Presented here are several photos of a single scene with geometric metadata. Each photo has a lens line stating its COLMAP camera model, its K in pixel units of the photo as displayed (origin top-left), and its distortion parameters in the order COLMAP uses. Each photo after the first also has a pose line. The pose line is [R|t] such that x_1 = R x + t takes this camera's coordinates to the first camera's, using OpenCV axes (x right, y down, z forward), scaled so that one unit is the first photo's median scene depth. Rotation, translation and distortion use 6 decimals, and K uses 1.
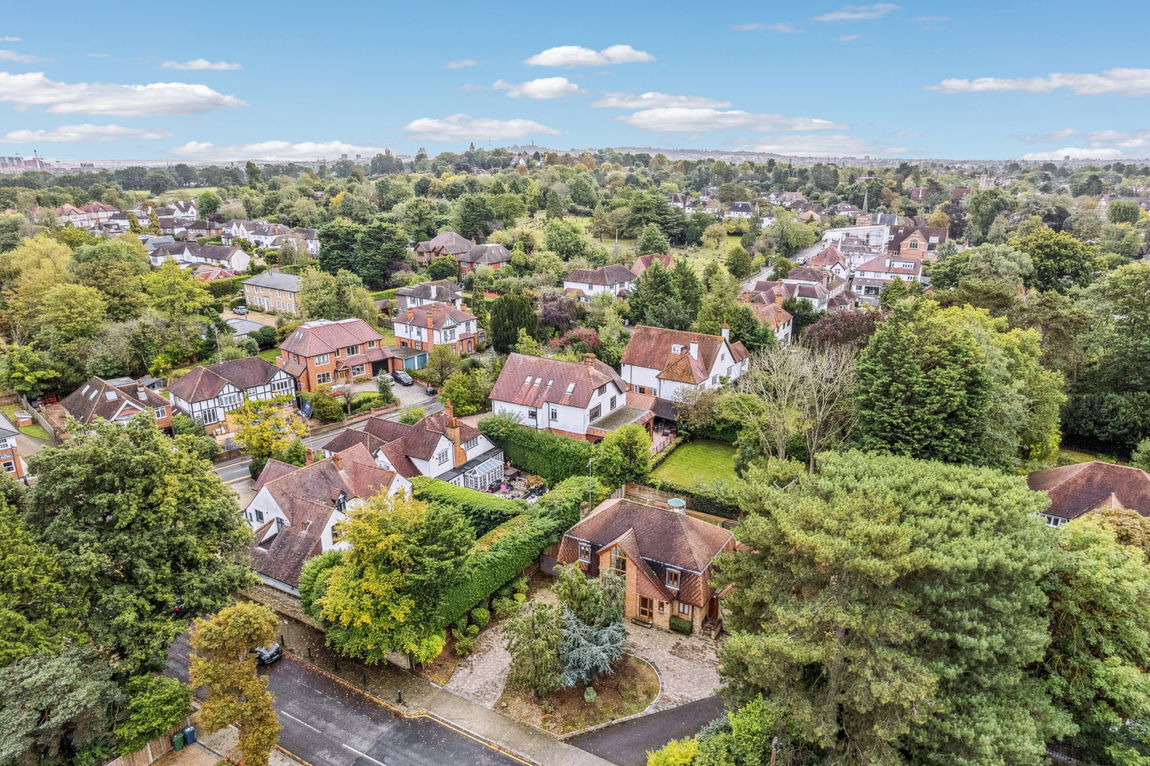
lens RADIAL K [[750.7, 0, 574.0], [0, 750.7, 385.5], [0, 0, 1]] dist [-0.055340, 0.051304]
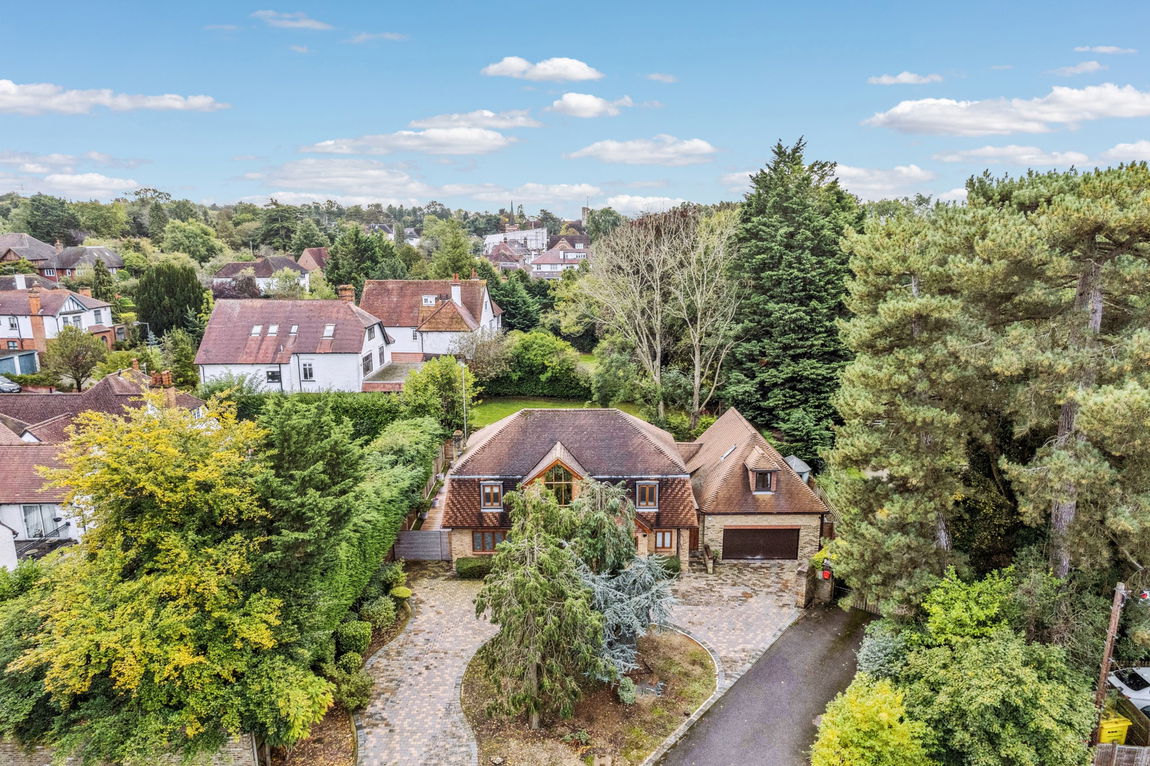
lens RADIAL K [[750.7, 0, 572.6], [0, 750.7, 384.0], [0, 0, 1]] dist [-0.055340, 0.051304]
pose [[0.861175, -0.102700, 0.497826, -0.136407], [0.149075, 0.987340, -0.054196, 0.105177], [-0.485957, 0.120886, 0.865582, 0.252074]]
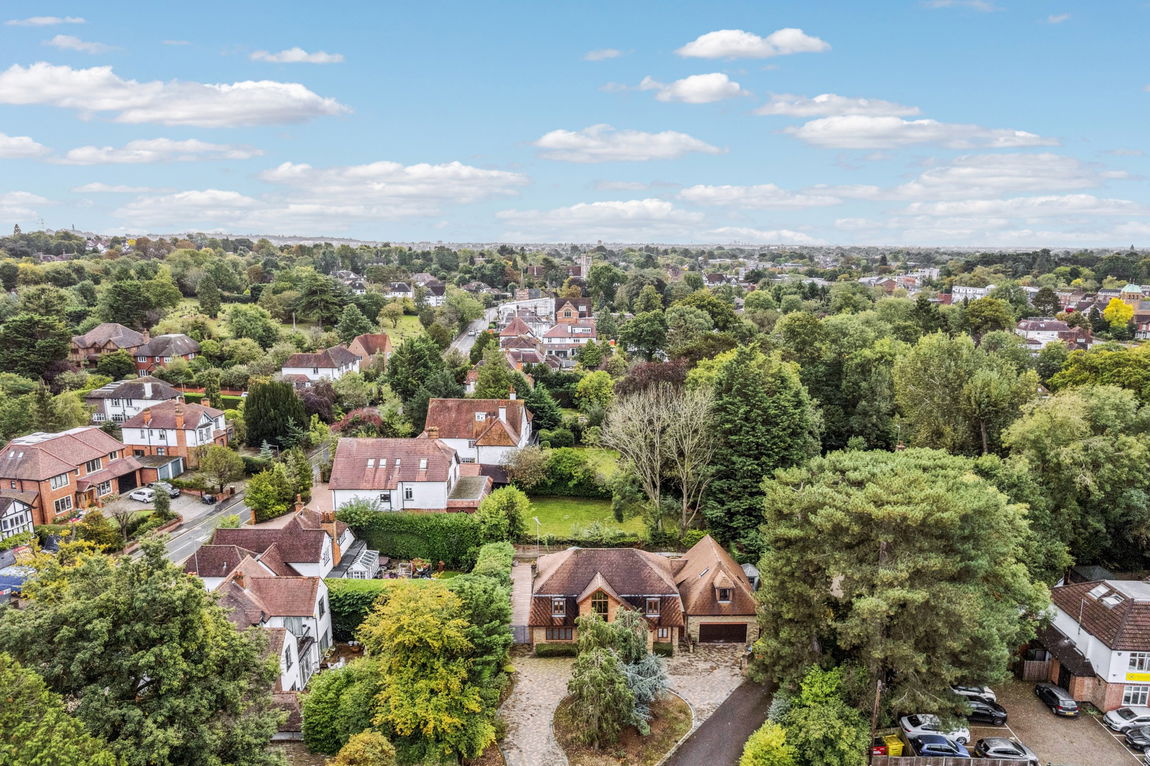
lens RADIAL K [[750.7, 0, 573.5], [0, 750.7, 385.8], [0, 0, 1]] dist [-0.055340, 0.051304]
pose [[0.855974, -0.092330, 0.508707, -0.275814], [0.146778, 0.986839, -0.067866, -0.001604], [-0.495746, 0.132759, 0.858261, 0.045129]]
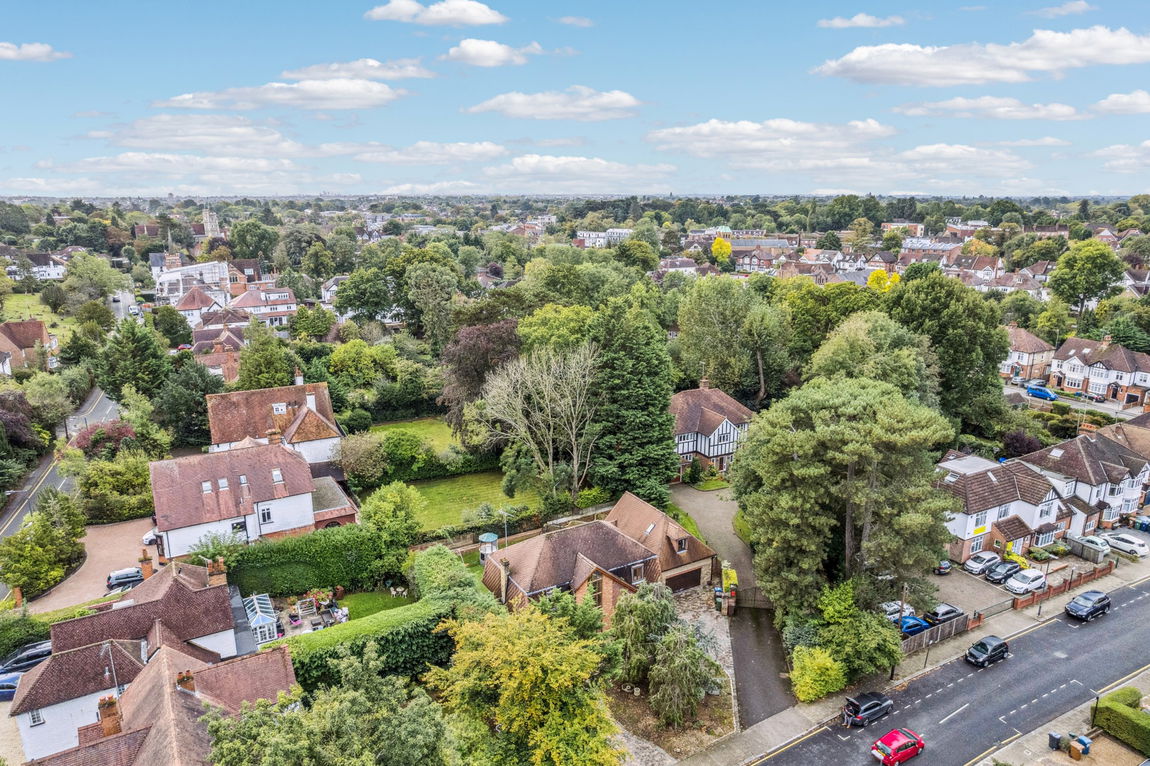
lens RADIAL K [[750.7, 0, 573.6], [0, 750.7, 382.8], [0, 0, 1]] dist [-0.055340, 0.051304]
pose [[0.476798, -0.214125, 0.852534, -0.430264], [0.256966, 0.961462, 0.097769, -0.074426], [-0.840614, 0.172456, 0.513446, 0.269823]]
